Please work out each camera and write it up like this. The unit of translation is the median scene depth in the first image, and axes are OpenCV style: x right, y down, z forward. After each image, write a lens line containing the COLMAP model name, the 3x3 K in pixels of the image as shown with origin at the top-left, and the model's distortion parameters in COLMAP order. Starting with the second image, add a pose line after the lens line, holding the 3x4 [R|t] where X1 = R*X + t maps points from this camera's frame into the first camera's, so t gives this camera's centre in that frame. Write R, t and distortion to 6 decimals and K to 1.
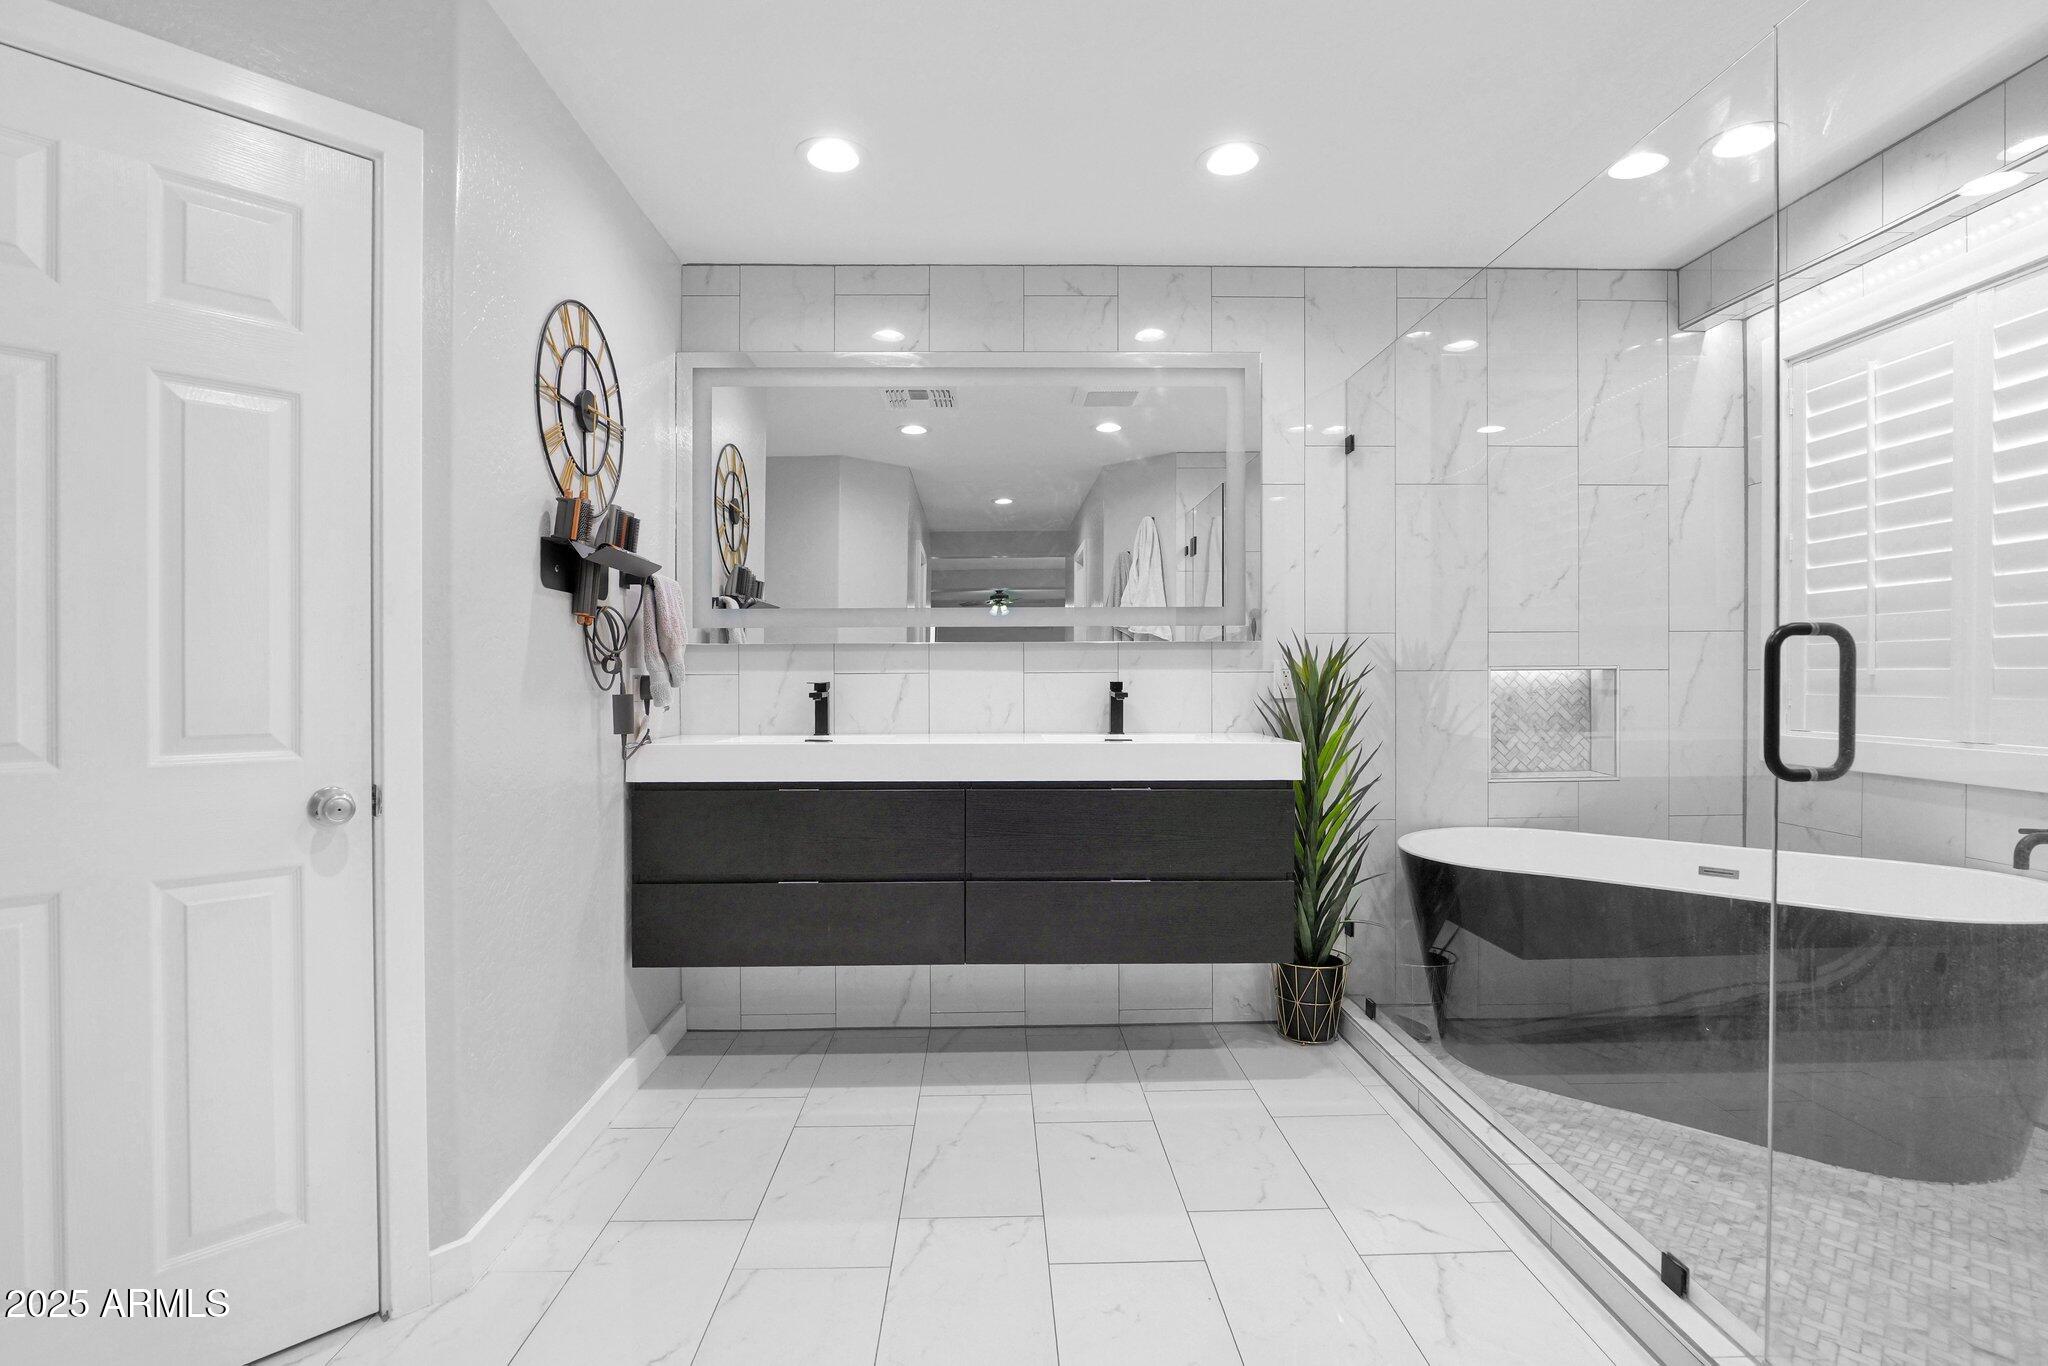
lens RADIAL K [[960.7, 0, 994.5], [0, 960.7, 681.0], [0, 0, 1]] dist [-0.021488, 0.003812]
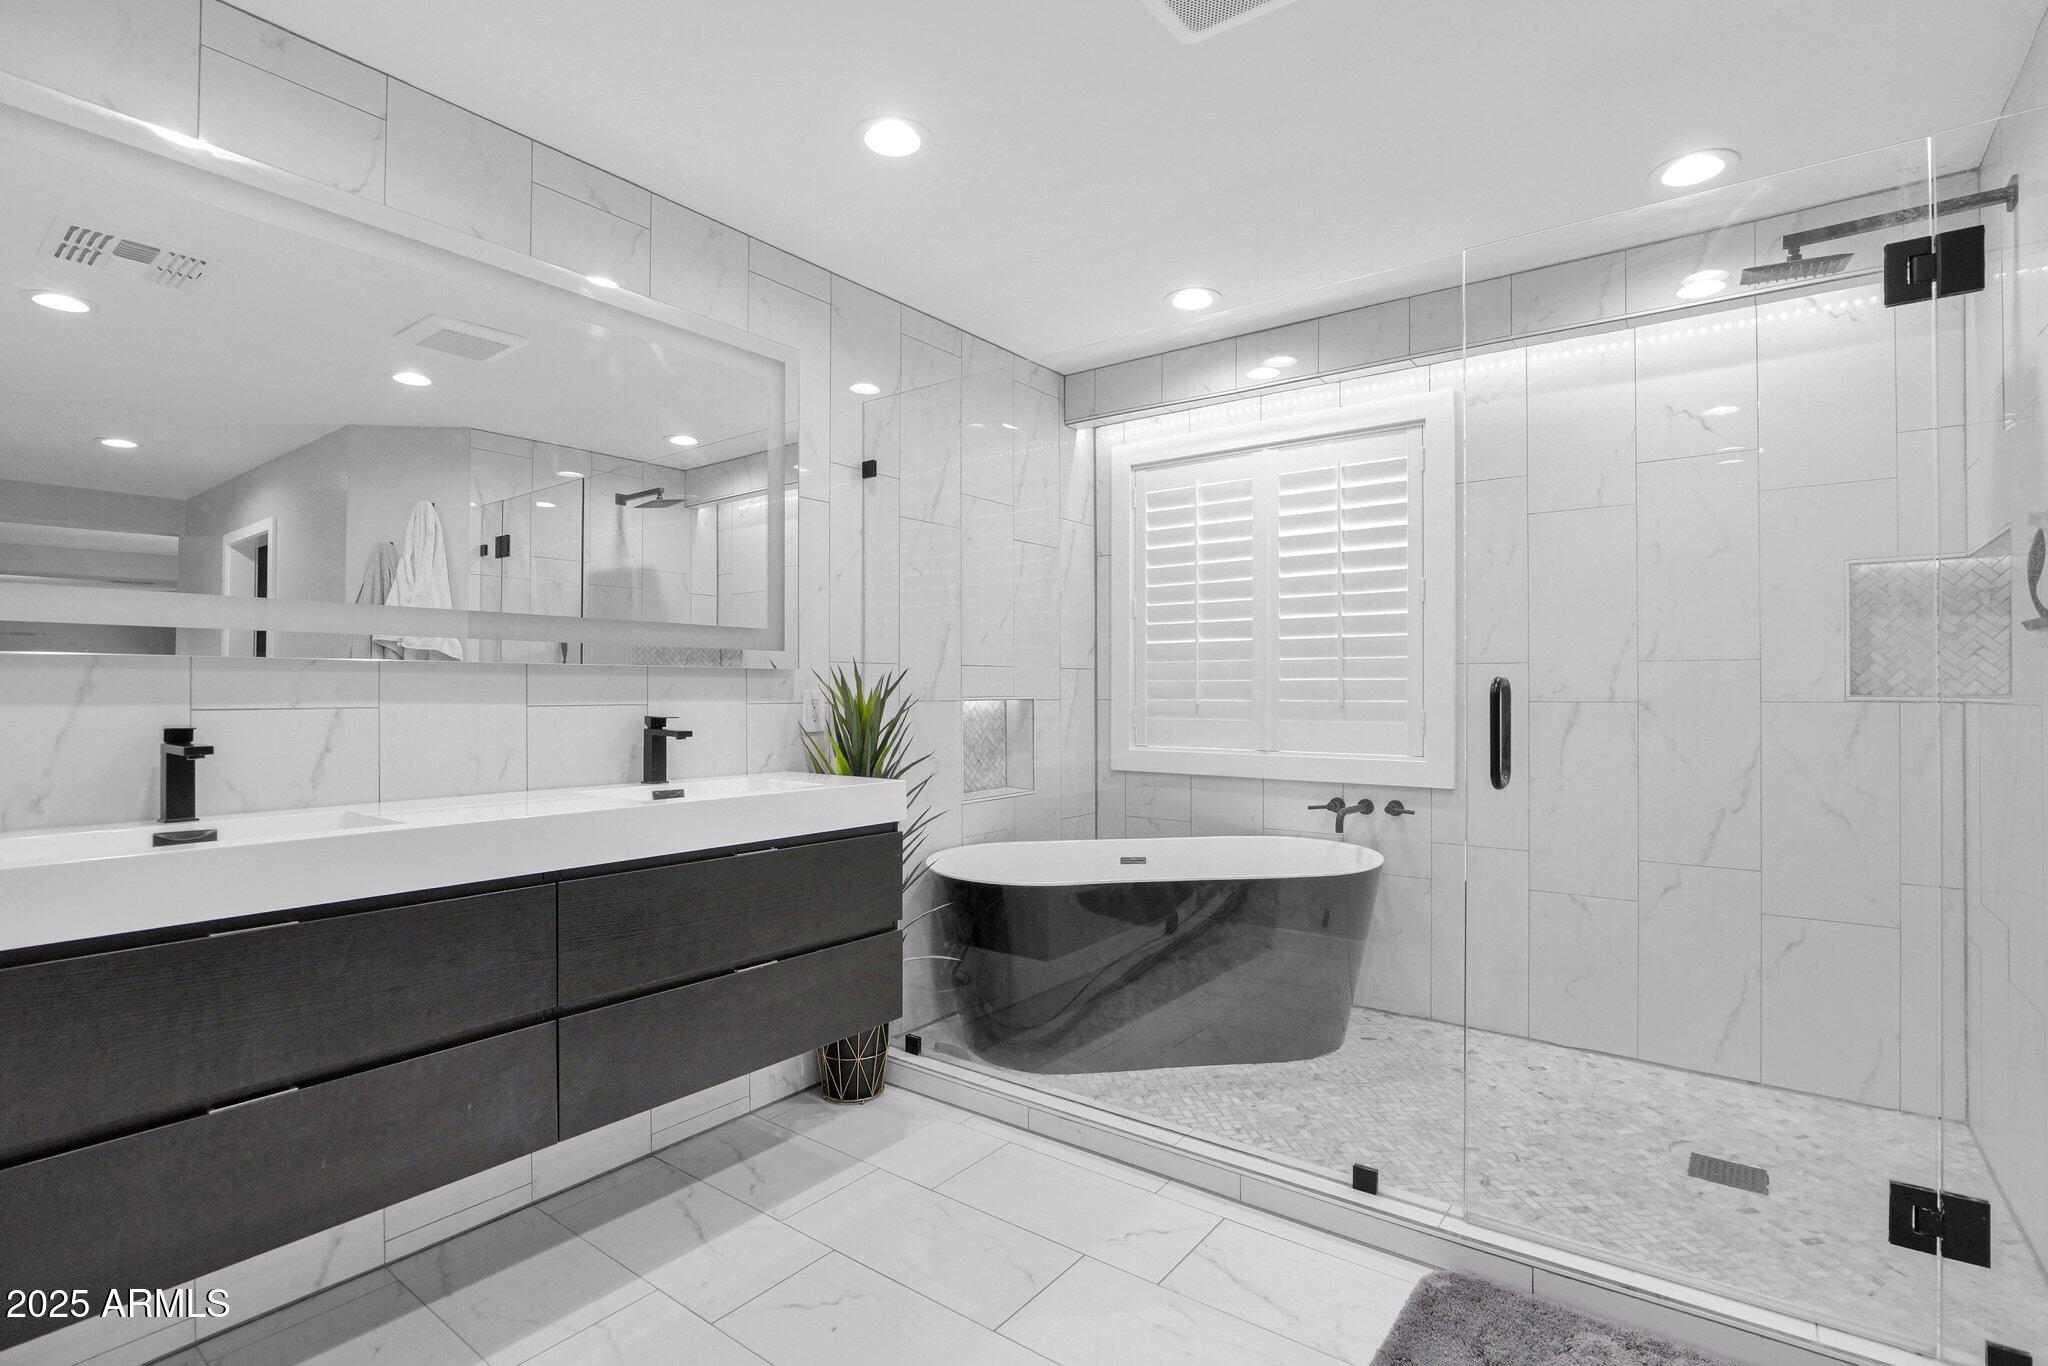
lens RADIAL K [[960.7, 0, 1014.1], [0, 960.7, 689.0], [0, 0, 1]] dist [-0.021488, 0.003812]
pose [[0.629426, 0.006987, 0.777029, -0.314761], [0.003796, 0.999920, -0.012067, -0.012172], [-0.777051, 0.010545, 0.629349, 0.293338]]
